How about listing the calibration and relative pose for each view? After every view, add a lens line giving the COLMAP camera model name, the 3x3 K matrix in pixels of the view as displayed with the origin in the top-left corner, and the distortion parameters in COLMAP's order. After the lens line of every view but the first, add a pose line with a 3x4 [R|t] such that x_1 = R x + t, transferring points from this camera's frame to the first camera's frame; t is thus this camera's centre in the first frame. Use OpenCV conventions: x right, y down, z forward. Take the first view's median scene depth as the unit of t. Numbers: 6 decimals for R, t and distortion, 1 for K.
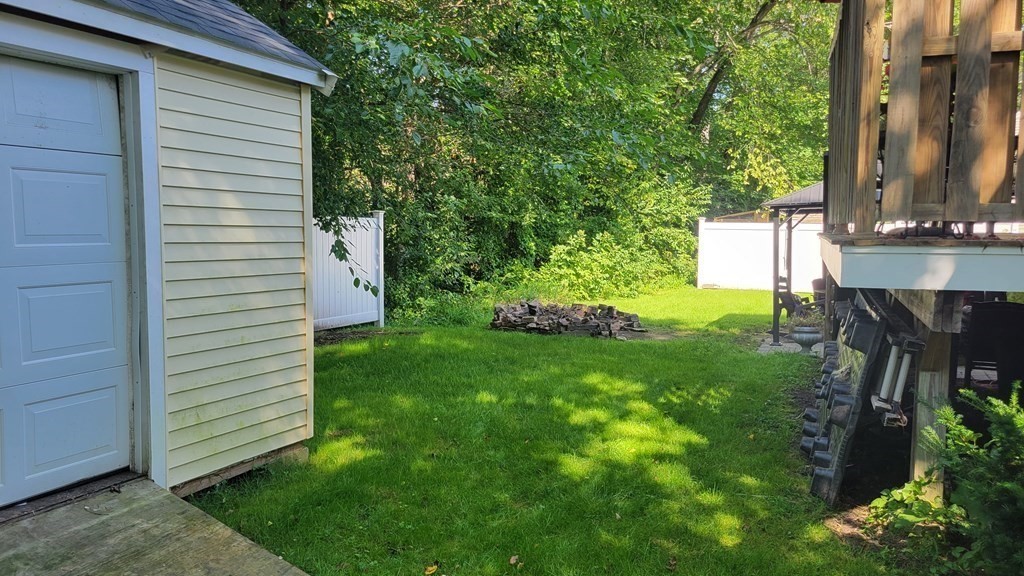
lens RADIAL K [[780.1, 0, 512.0], [0, 780.1, 288.0], [0, 0, 1]] dist [0.059686, -0.000699]
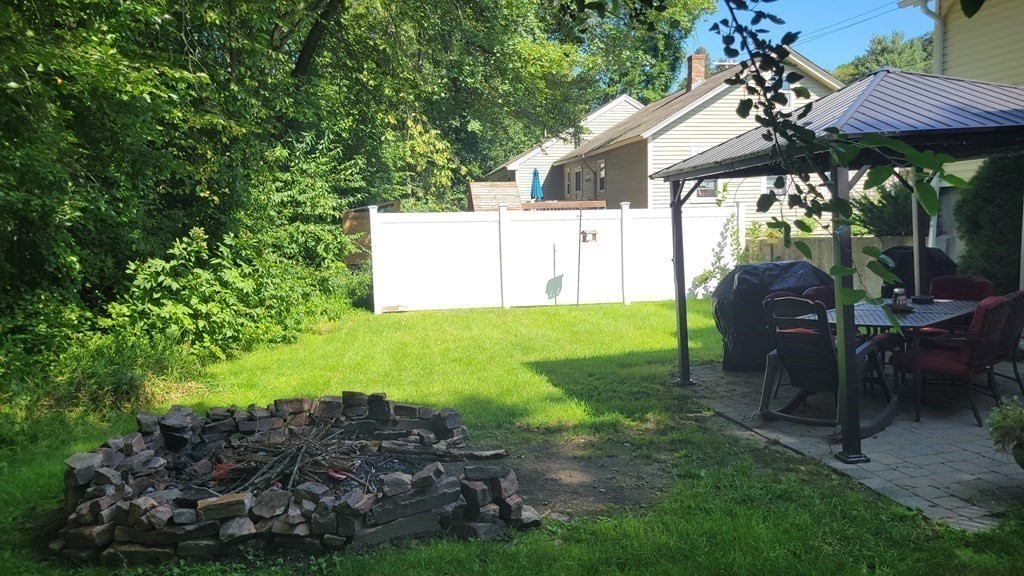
lens RADIAL K [[729.8, 0, 512.9], [0, 729.8, 253.3], [0, 0, 1]] dist [0.001718, -0.000285]
pose [[0.797816, -0.049704, 0.600849, -0.037229], [0.077926, 0.996738, -0.021017, -0.030009], [-0.597844, 0.063589, 0.799086, 0.477680]]
